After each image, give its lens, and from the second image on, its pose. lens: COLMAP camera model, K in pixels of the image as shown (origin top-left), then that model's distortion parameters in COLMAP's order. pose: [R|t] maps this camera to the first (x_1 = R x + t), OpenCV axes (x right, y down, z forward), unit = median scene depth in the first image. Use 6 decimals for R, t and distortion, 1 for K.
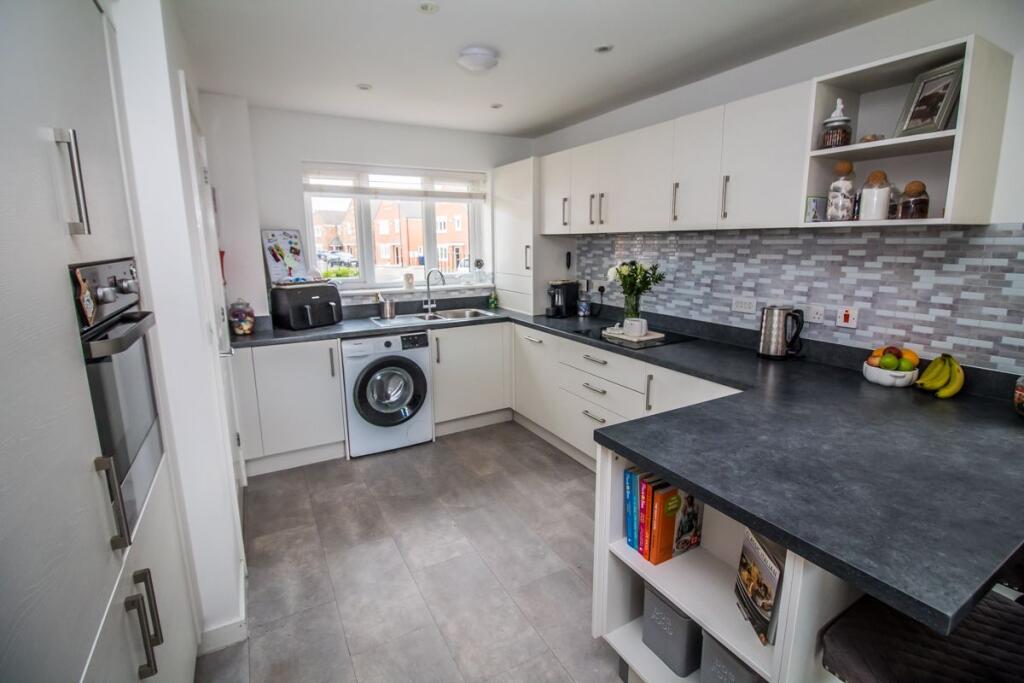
lens RADIAL K [[468.3, 0, 514.4], [0, 468.3, 330.7], [0, 0, 1]] dist [0.000506, -0.015356]
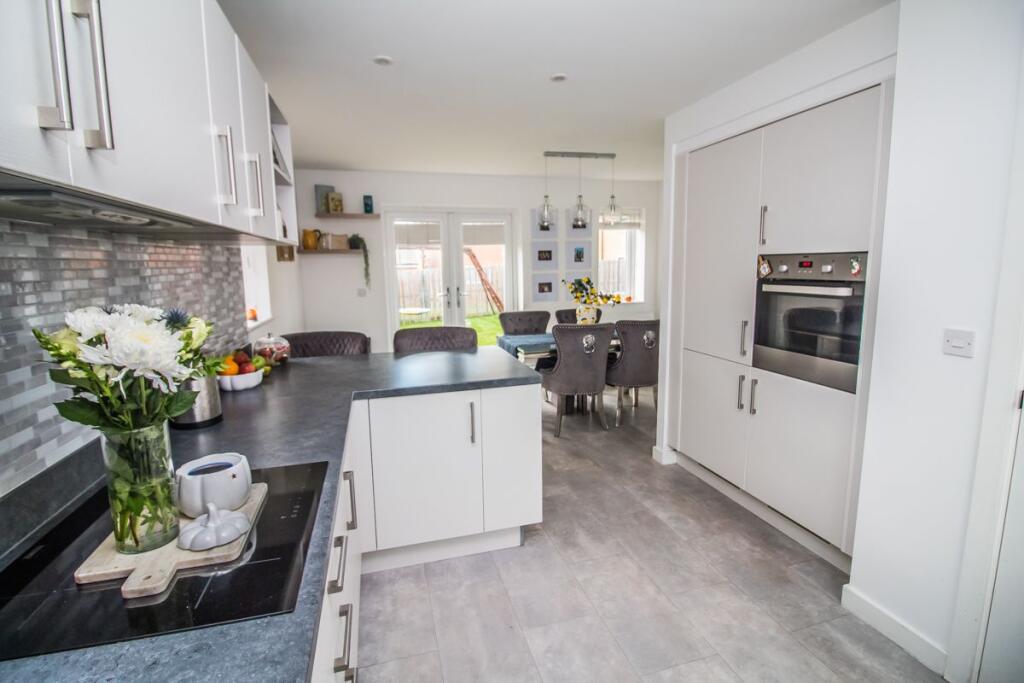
lens RADIAL K [[475.7, 0, 509.8], [0, 475.7, 328.5], [0, 0, 1]] dist [-0.000218, -0.011880]
pose [[-0.970500, 0.002761, 0.241086, -0.048071], [0.079912, 0.947096, 0.310844, -0.197472], [-0.227473, 0.320940, -0.919377, 1.106942]]
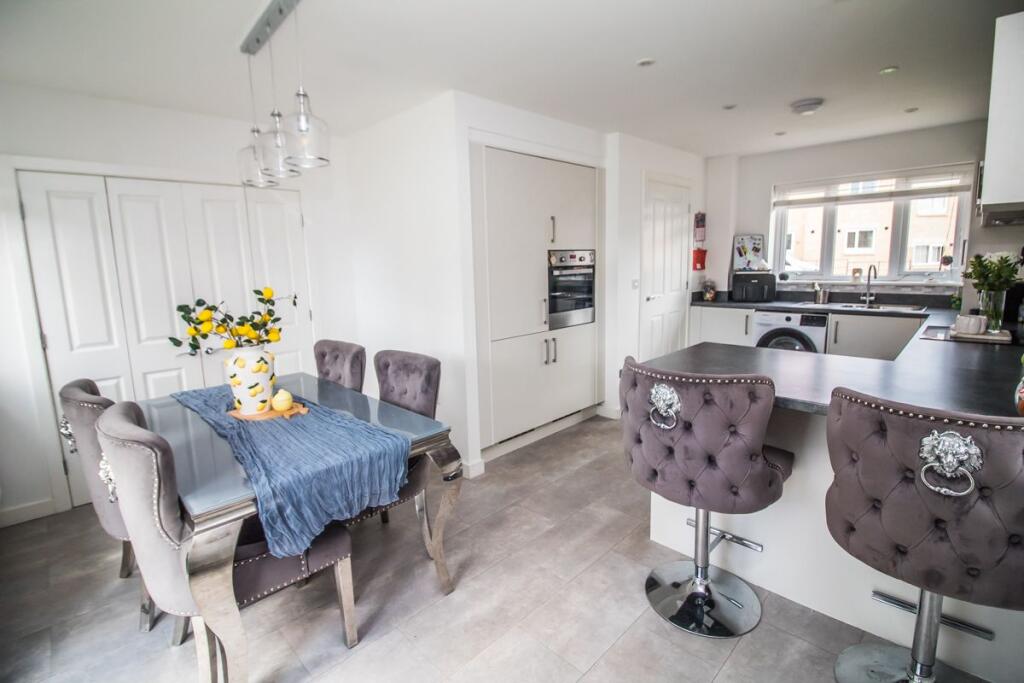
lens RADIAL K [[468.3, 0, 514.4], [0, 468.3, 330.7], [0, 0, 1]] dist [0.000506, -0.015356]
pose [[0.270780, 0.144619, -0.951716, 0.777448], [-0.156869, 0.982065, 0.104599, 0.044798], [0.949774, 0.120971, 0.288610, -0.102906]]
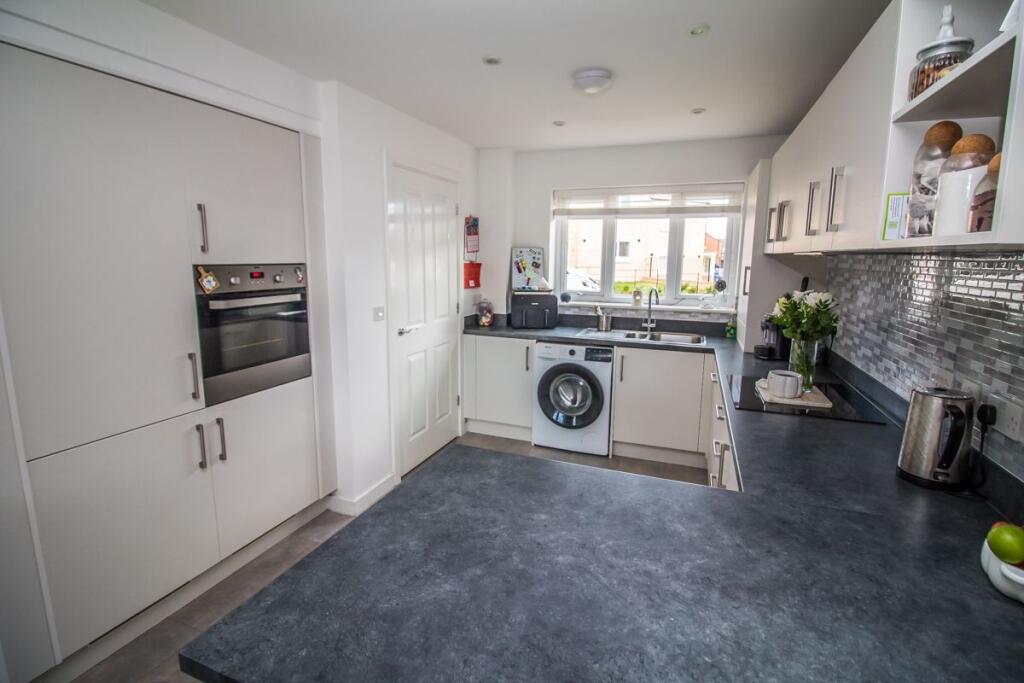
lens RADIAL K [[468.3, 0, 514.4], [0, 468.3, 330.7], [0, 0, 1]] dist [0.000506, -0.015356]
pose [[0.637576, 0.136183, -0.758255, 0.464021], [-0.160960, 0.986077, 0.041758, -0.044920], [0.753385, 0.095425, 0.650619, 0.188703]]
